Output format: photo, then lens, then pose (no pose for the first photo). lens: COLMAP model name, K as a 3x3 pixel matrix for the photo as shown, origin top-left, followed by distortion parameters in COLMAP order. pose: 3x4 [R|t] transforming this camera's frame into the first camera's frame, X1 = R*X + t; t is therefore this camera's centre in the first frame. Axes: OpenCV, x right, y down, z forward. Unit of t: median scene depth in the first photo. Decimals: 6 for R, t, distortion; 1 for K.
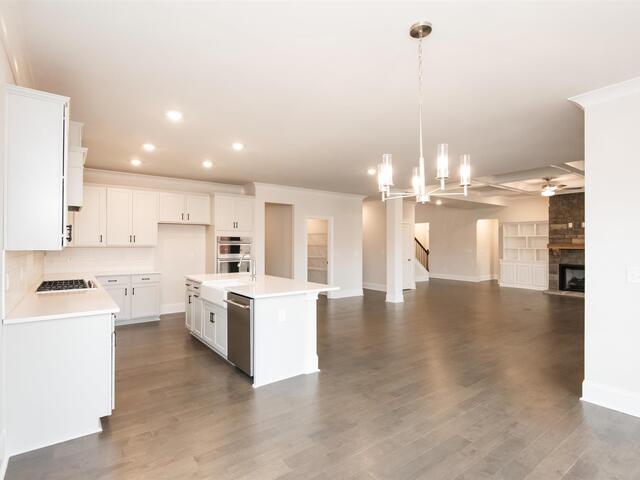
lens RADIAL K [[329.6, 0, 316.7], [0, 329.6, 241.7], [0, 0, 1]] dist [0.020108, -0.009710]
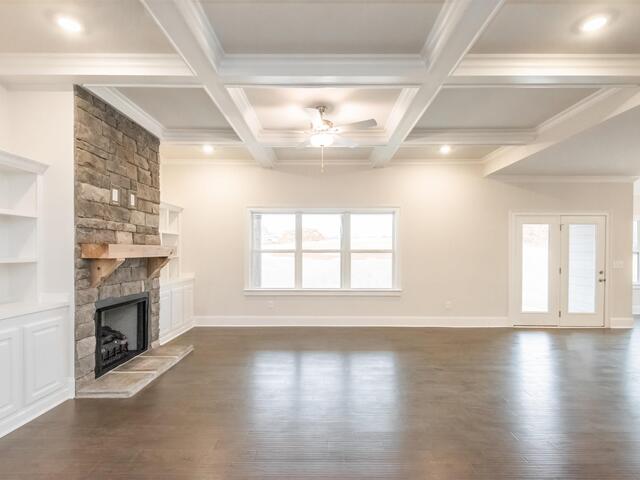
lens RADIAL K [[329.6, 0, 330.1], [0, 329.6, 249.2], [0, 0, 1]] dist [0.020108, -0.009710]
pose [[-0.815530, -0.005345, 0.578690, 0.340872], [-0.008906, 0.999955, -0.003314, 0.010827], [-0.578646, -0.007856, -0.815541, 1.151674]]
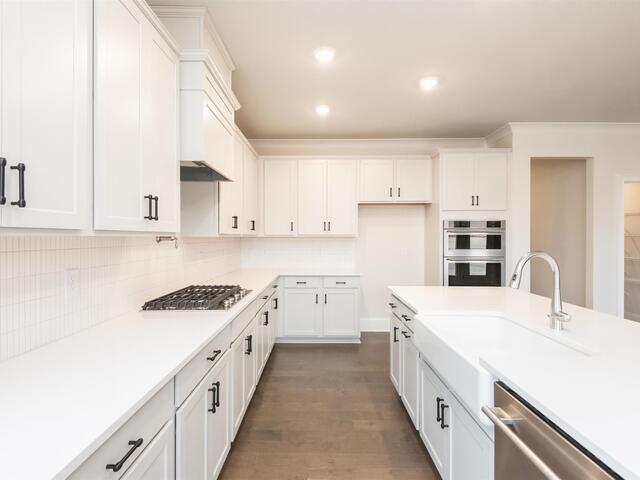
lens RADIAL K [[329.6, 0, 321.4], [0, 329.6, 233.1], [0, 0, 1]] dist [0.020108, -0.009710]
pose [[0.808032, -0.006684, -0.589101, -0.086401], [0.004556, 0.999977, -0.005097, 0.006442], [0.589122, 0.001435, 0.808043, 0.260666]]
